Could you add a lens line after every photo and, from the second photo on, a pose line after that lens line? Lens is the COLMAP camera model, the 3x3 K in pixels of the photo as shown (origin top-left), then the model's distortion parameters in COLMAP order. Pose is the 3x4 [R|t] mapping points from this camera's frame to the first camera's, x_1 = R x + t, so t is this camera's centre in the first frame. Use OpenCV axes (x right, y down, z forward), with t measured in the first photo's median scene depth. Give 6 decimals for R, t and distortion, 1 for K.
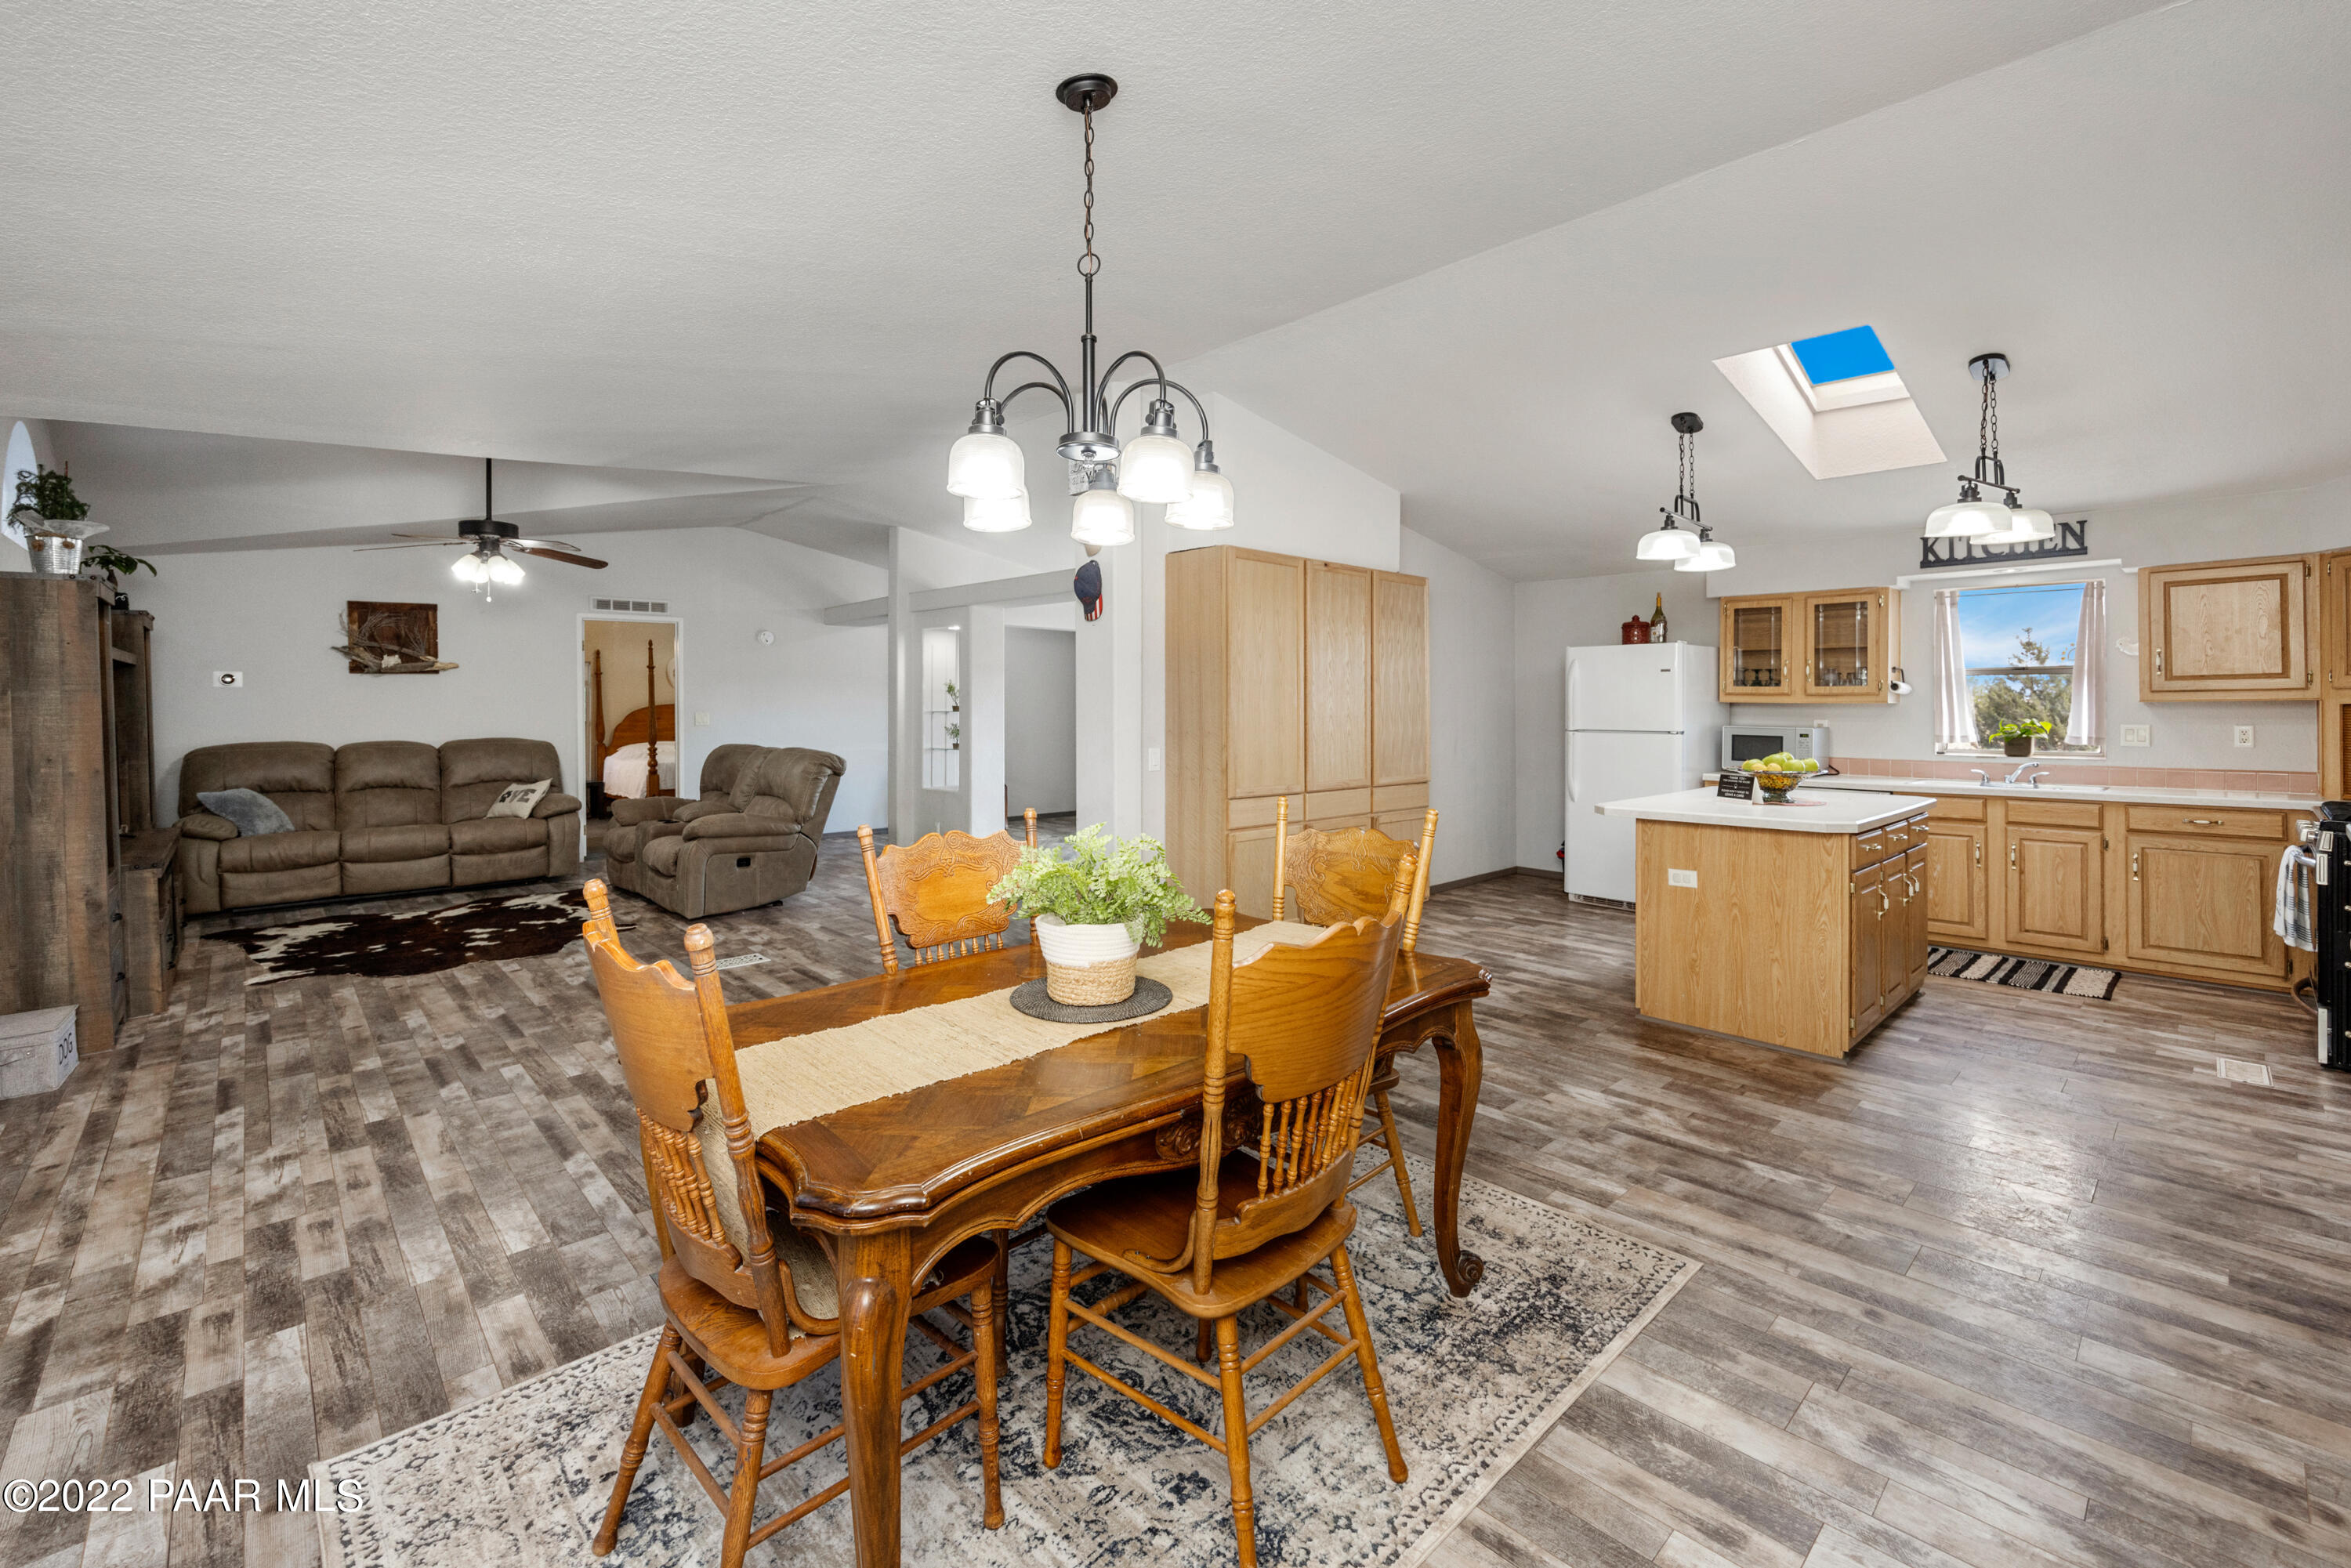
lens RADIAL K [[943.6, 0, 1138.7], [0, 943.6, 712.6], [0, 0, 1]] dist [0.000177, 0.000160]
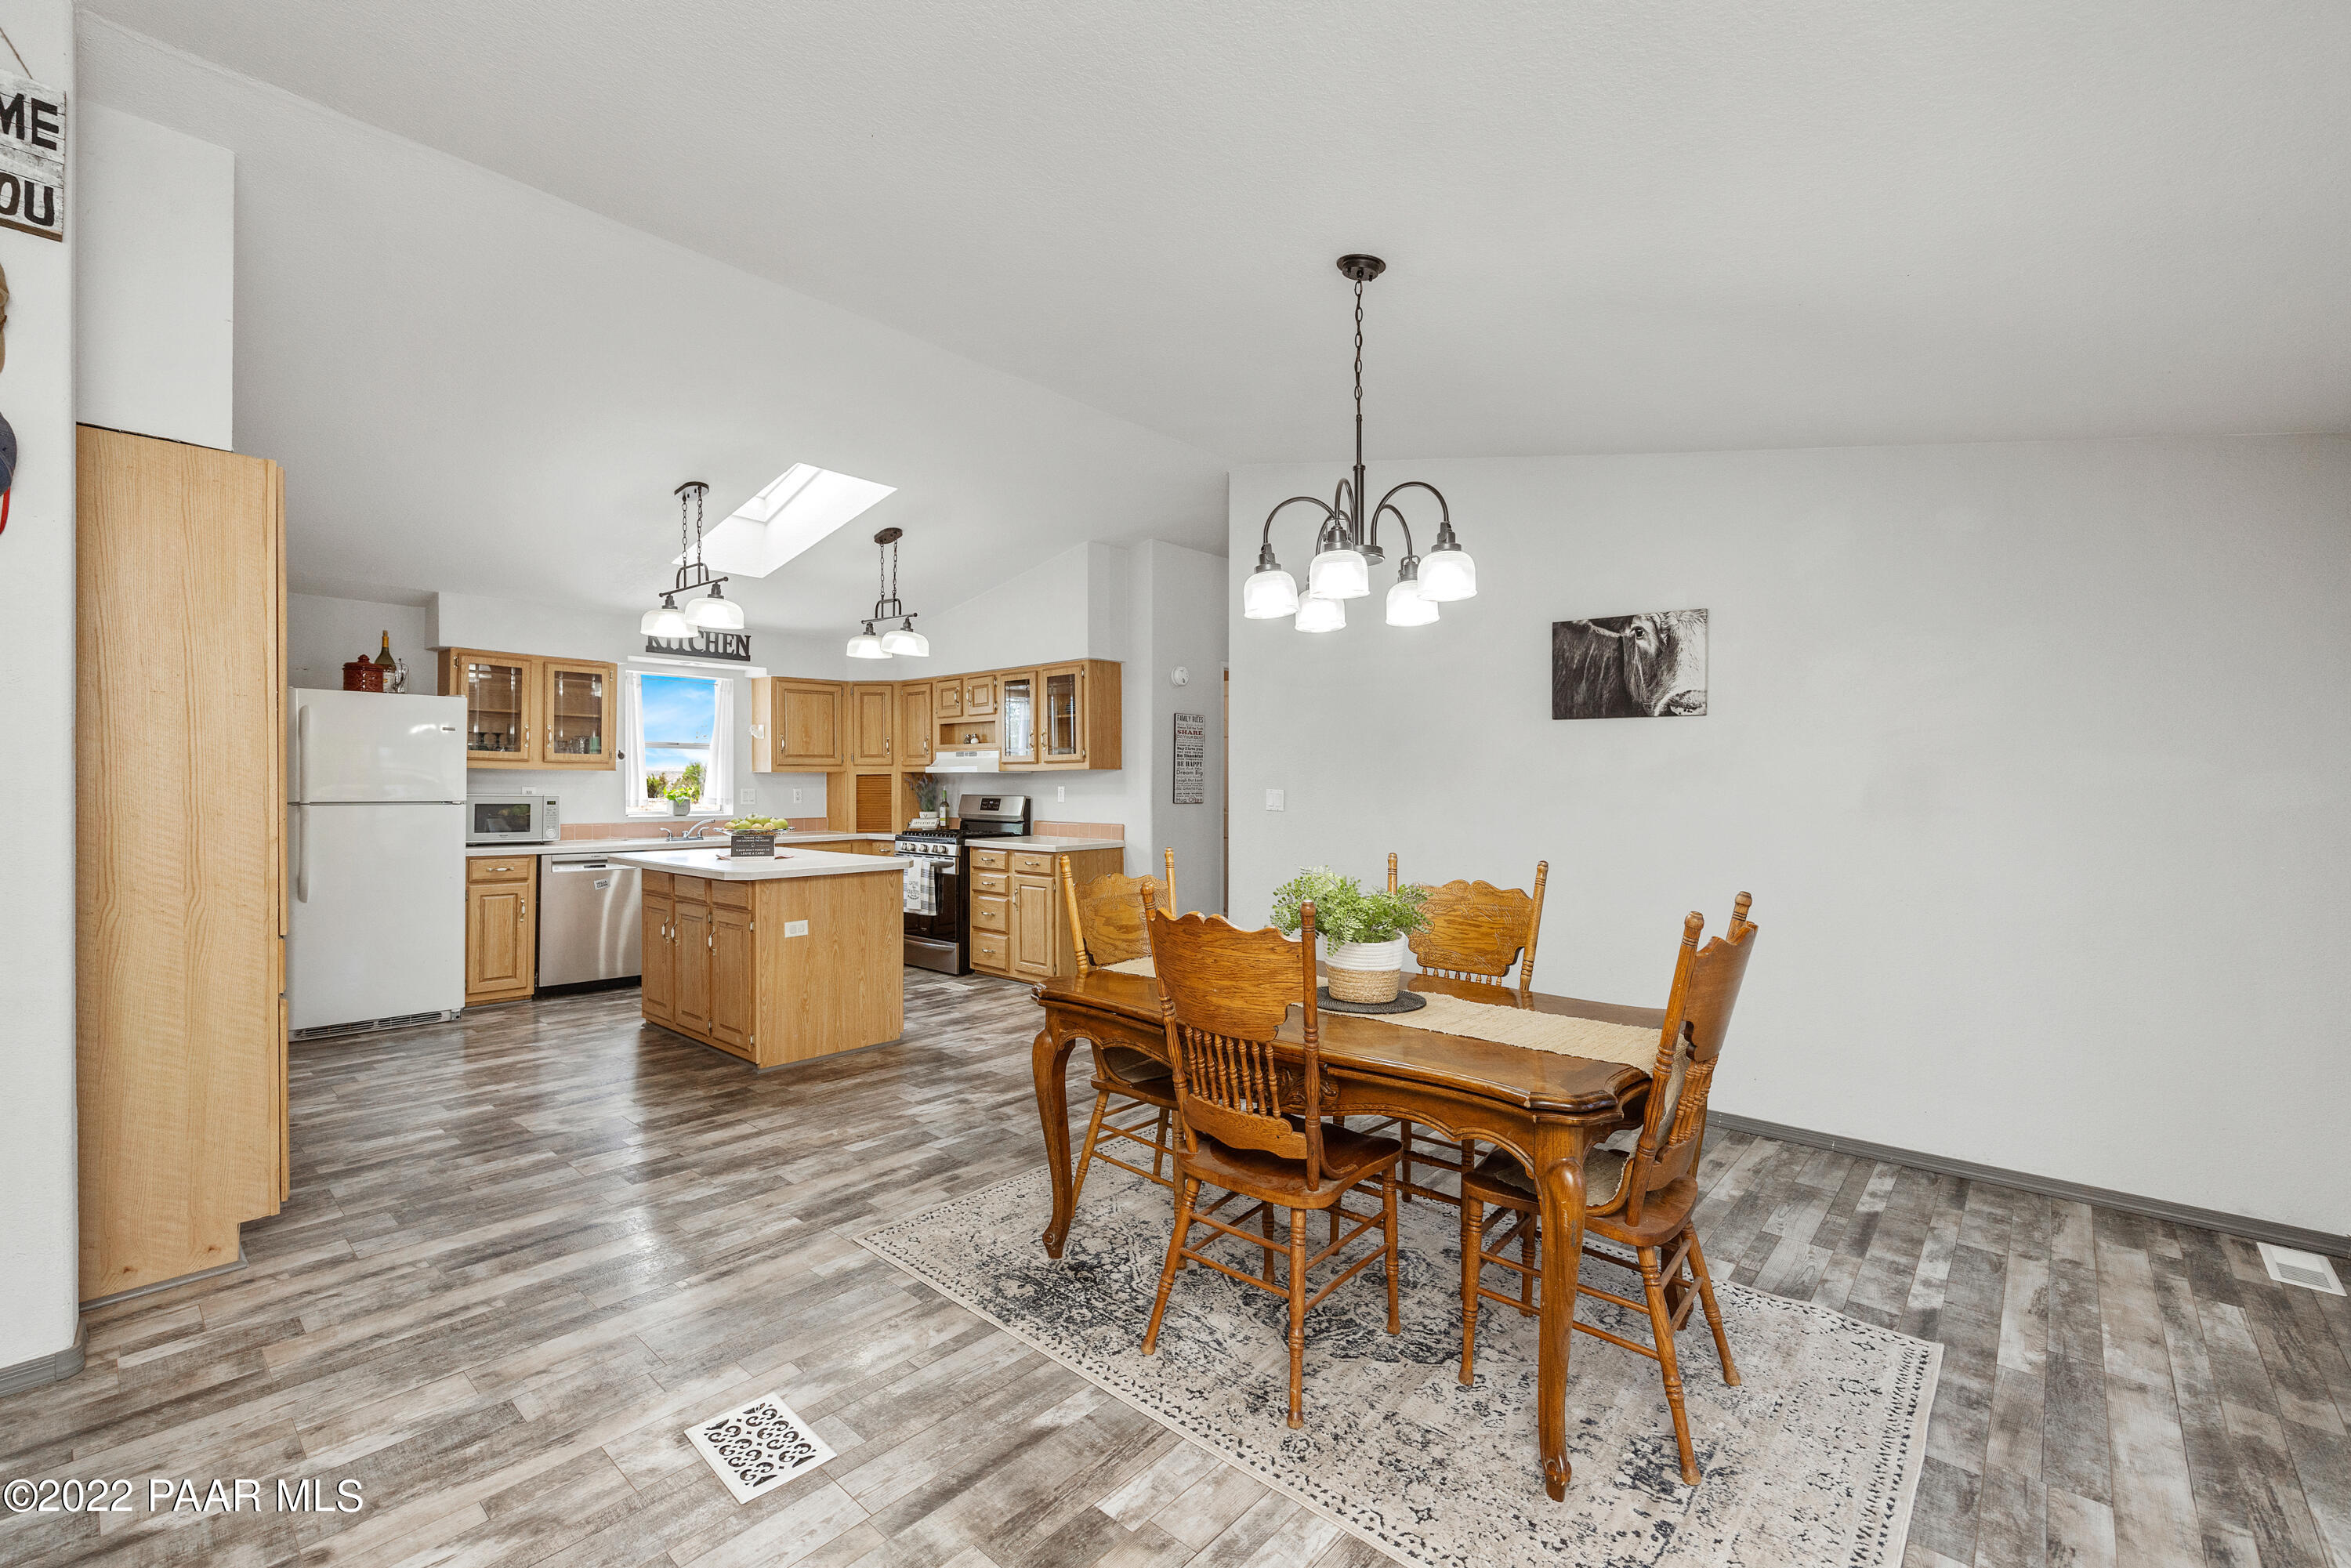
lens RADIAL K [[1071.2, 0, 1183.6], [0, 1071.2, 786.8], [0, 0, 1]] dist [-0.002585, -0.000385]
pose [[-0.128538, -0.003907, 0.991697, -0.606773], [0.001919, 0.999989, 0.004189, 0.005354], [-0.991703, 0.002442, -0.128529, 0.605158]]
